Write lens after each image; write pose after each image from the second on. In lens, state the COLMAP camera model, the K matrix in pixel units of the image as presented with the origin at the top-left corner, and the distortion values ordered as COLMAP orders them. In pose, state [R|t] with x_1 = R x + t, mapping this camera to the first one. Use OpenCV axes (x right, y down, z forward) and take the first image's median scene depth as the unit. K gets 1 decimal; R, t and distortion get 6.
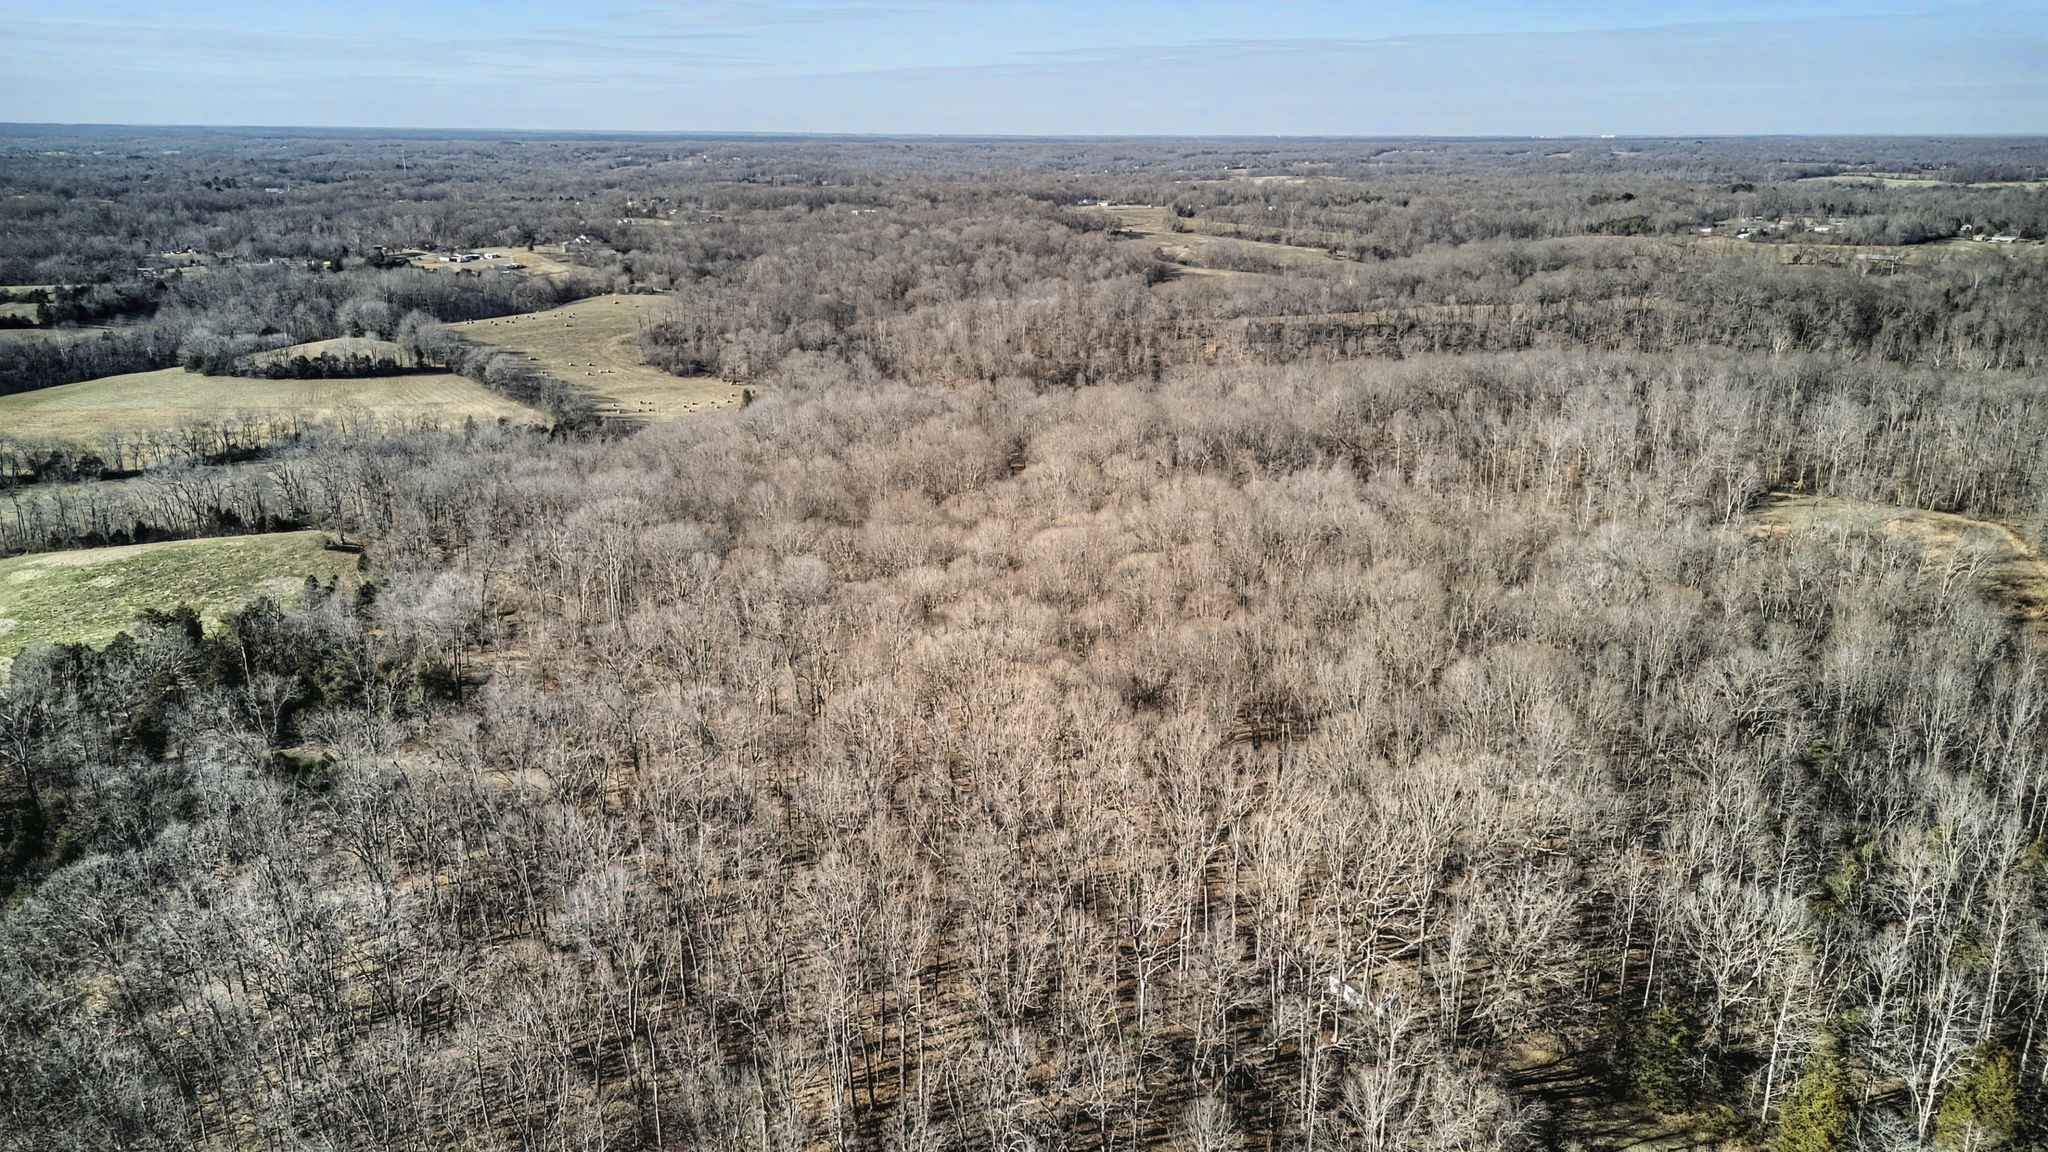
lens RADIAL K [[1450.1, 0, 1024.0], [0, 1450.1, 576.0], [0, 0, 1]] dist [0.065317, -0.047518]
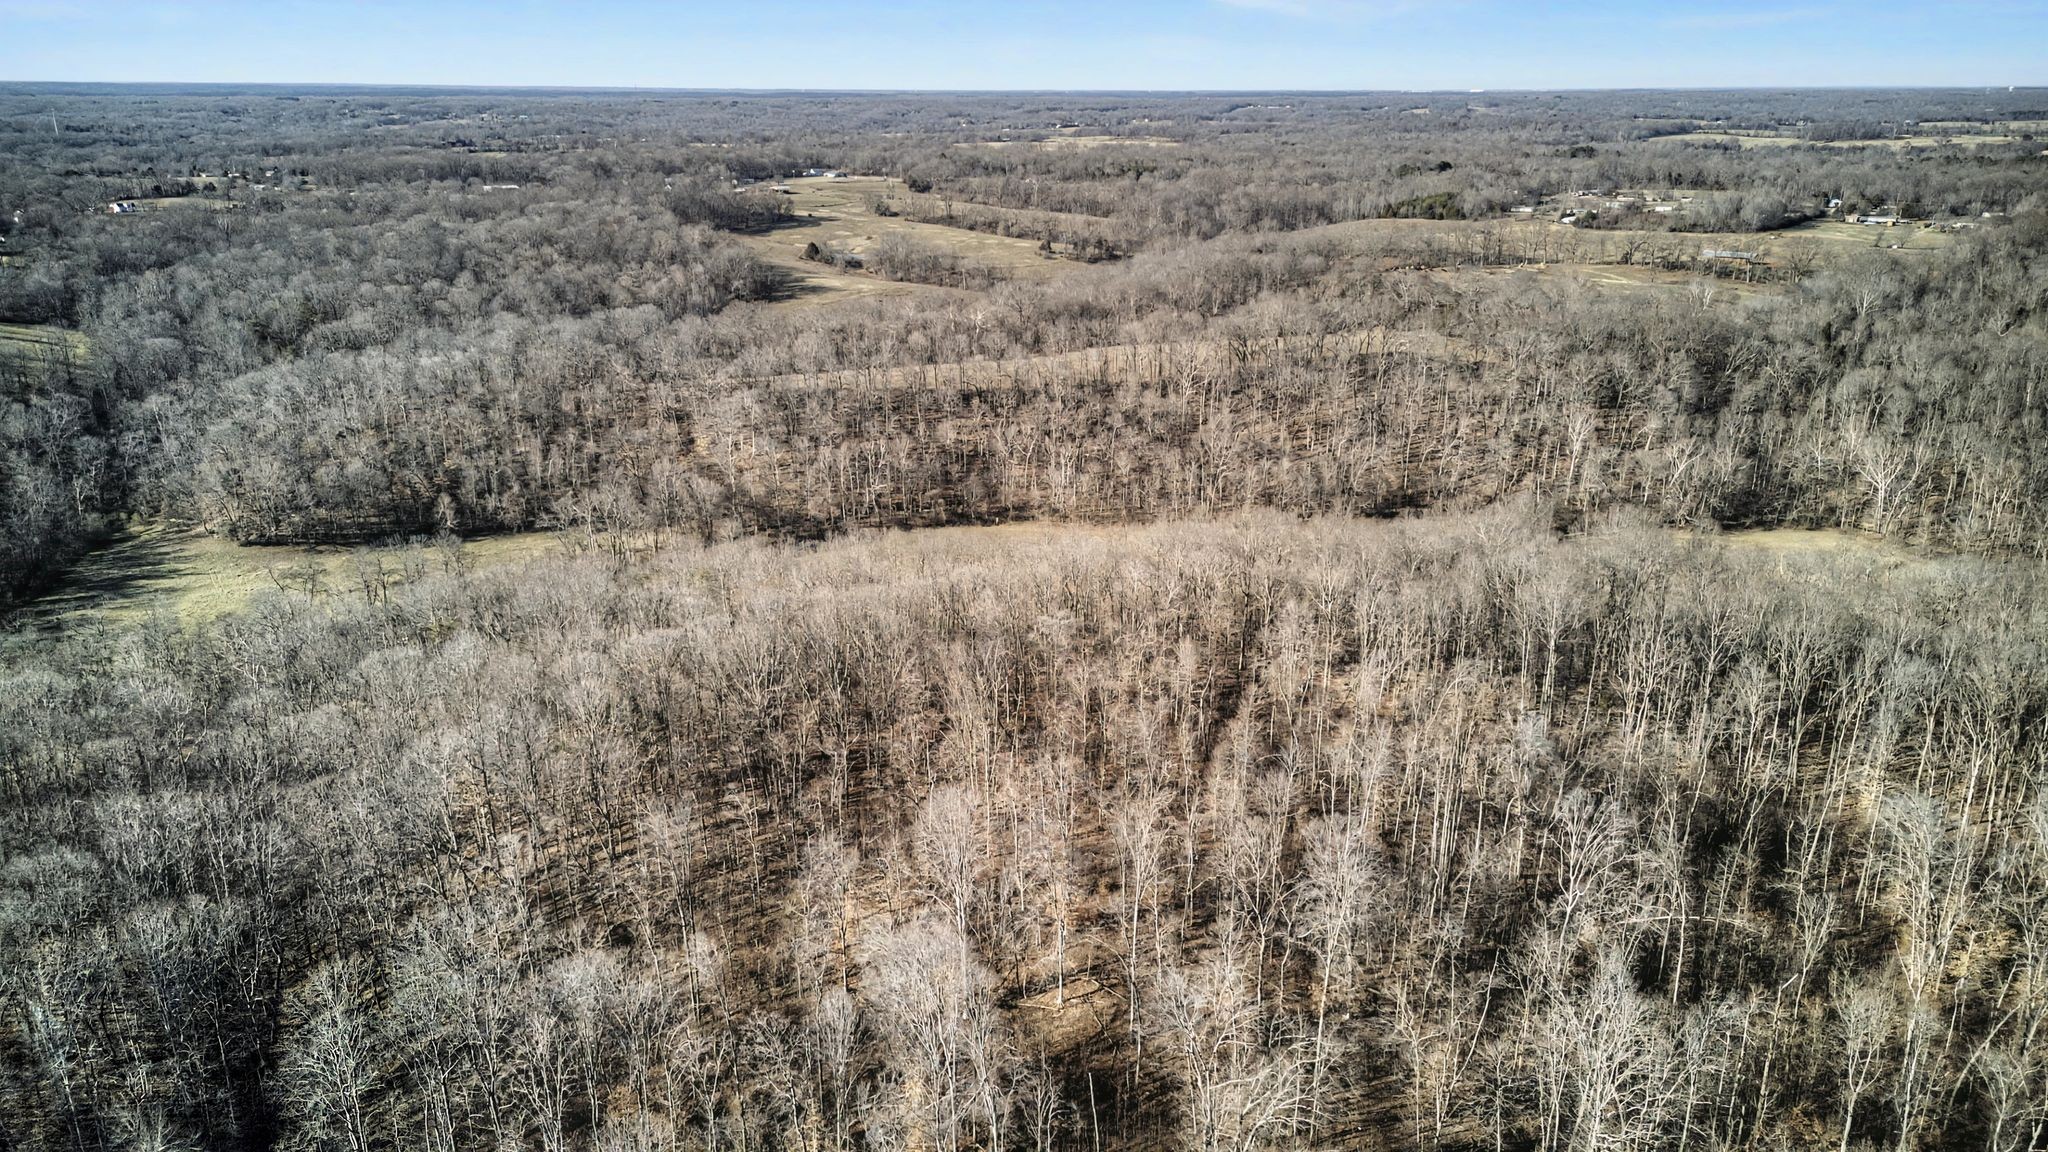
lens RADIAL K [[1450.1, 0, 1024.0], [0, 1450.1, 576.0], [0, 0, 1]] dist [0.065317, -0.047518]
pose [[0.997080, -0.027506, 0.071233, 0.151517], [0.025528, 0.999267, 0.028529, -0.077764], [-0.071966, -0.026627, 0.997052, 0.256620]]
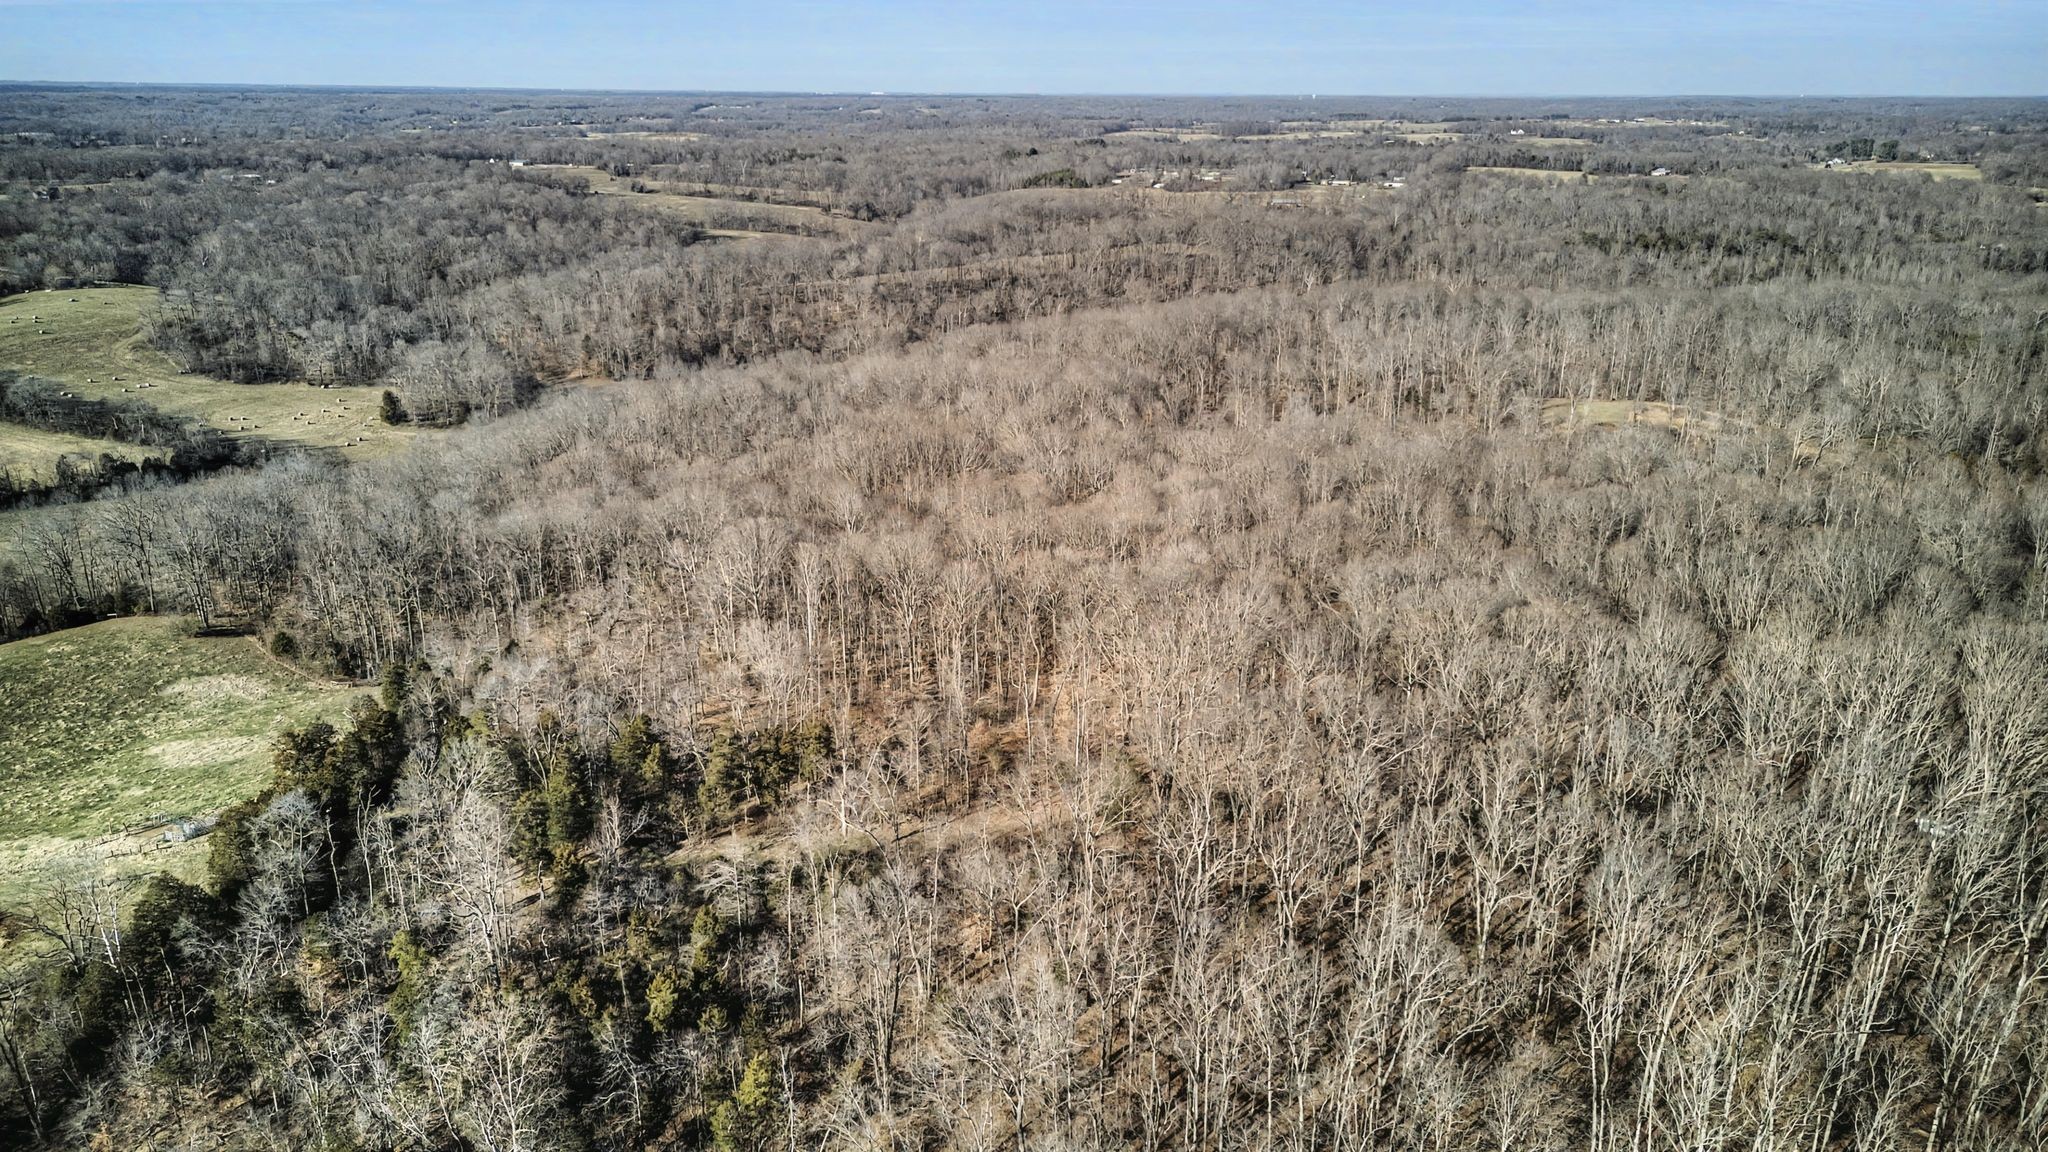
lens RADIAL K [[1450.1, 0, 1024.0], [0, 1450.1, 576.0], [0, 0, 1]] dist [0.065317, -0.047518]
pose [[0.893522, -0.141828, 0.426032, -0.140052], [0.129719, 0.989884, 0.057475, -0.013043], [-0.429874, 0.003909, 0.902880, 0.036898]]
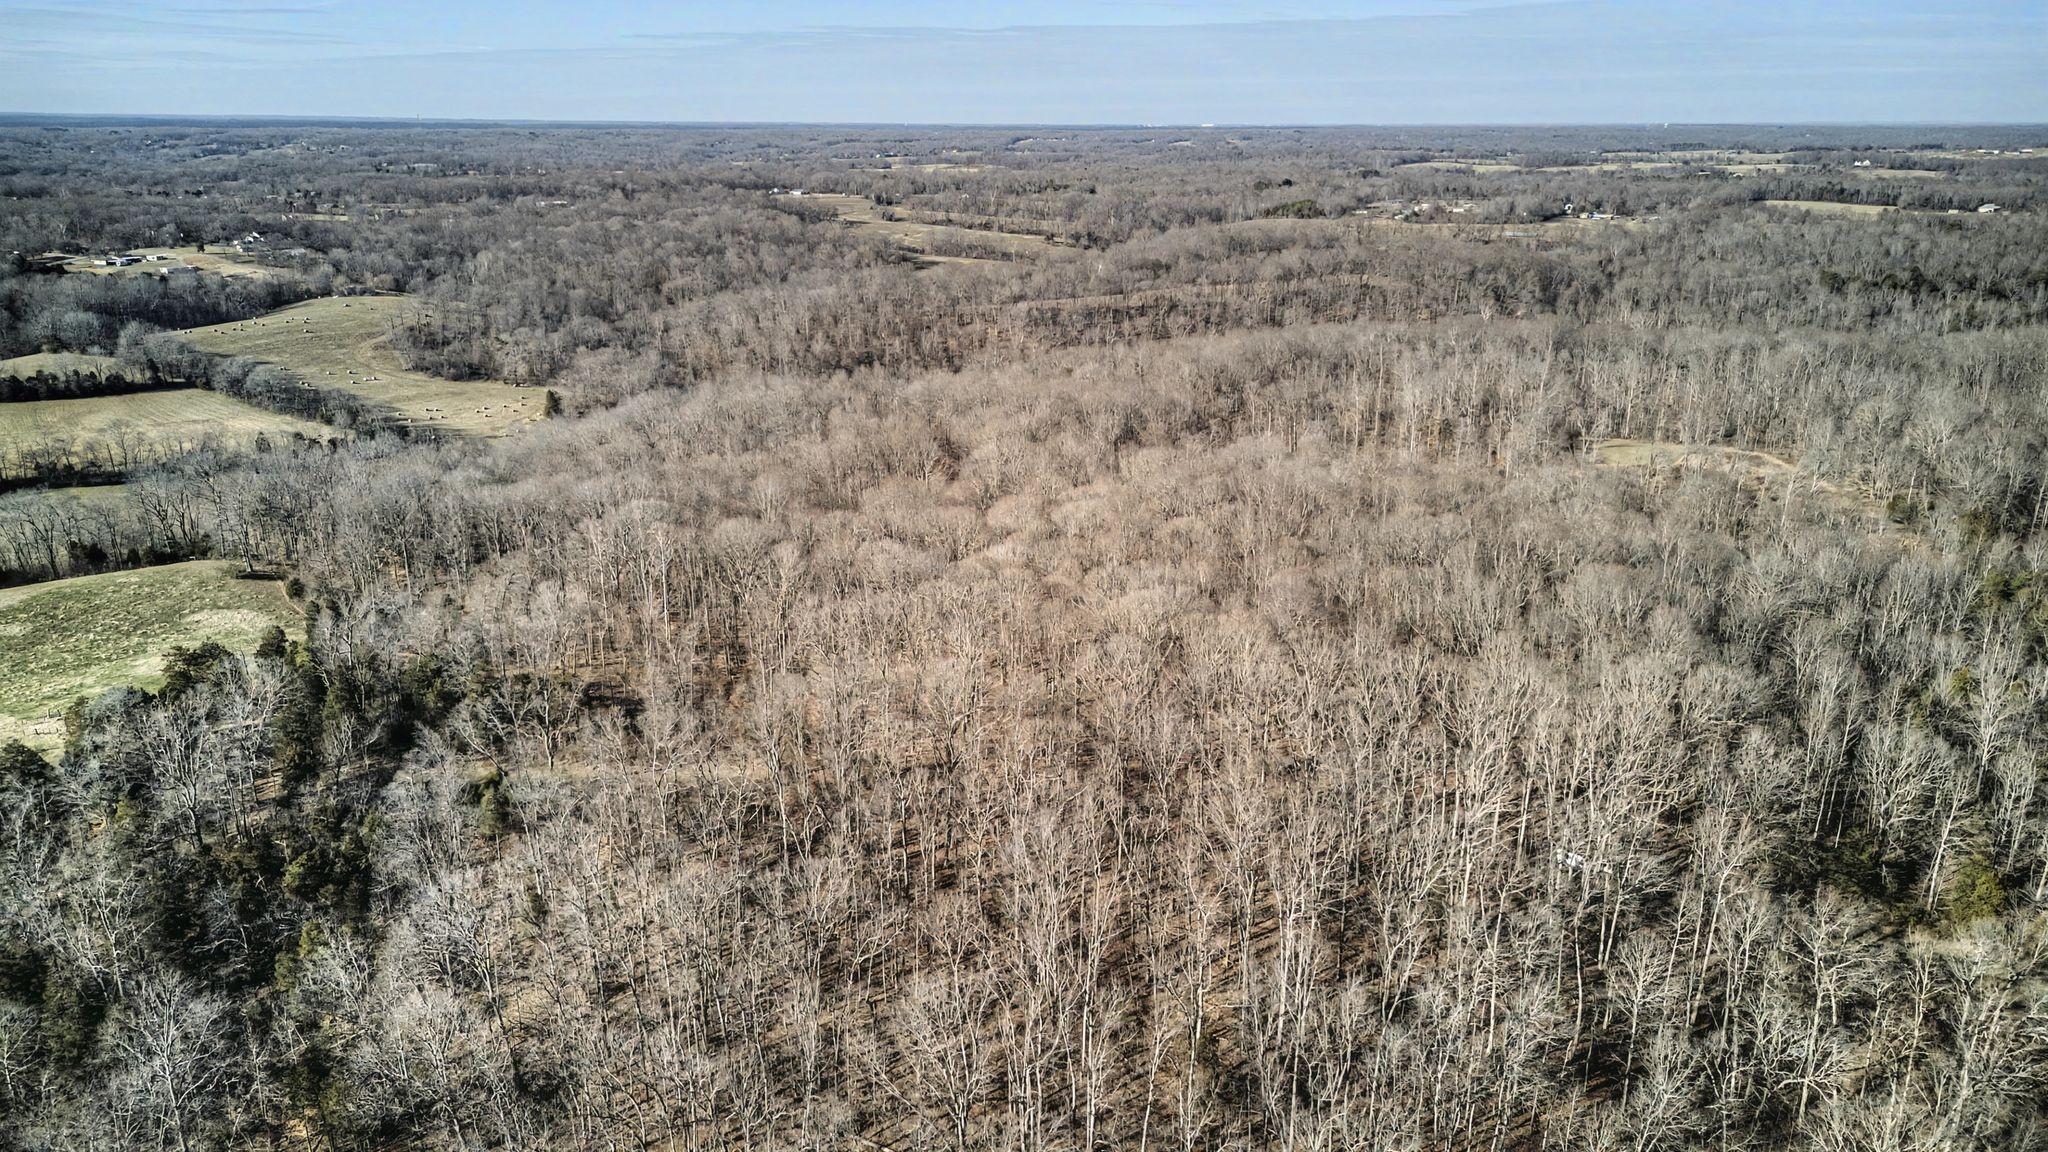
lens RADIAL K [[1450.1, 0, 1024.0], [0, 1450.1, 576.0], [0, 0, 1]] dist [0.065317, -0.047518]
pose [[0.969615, -0.074421, 0.233039, -0.071177], [0.072560, 0.997227, 0.016561, 0.000342], [-0.233626, 0.000852, 0.972326, -0.007545]]
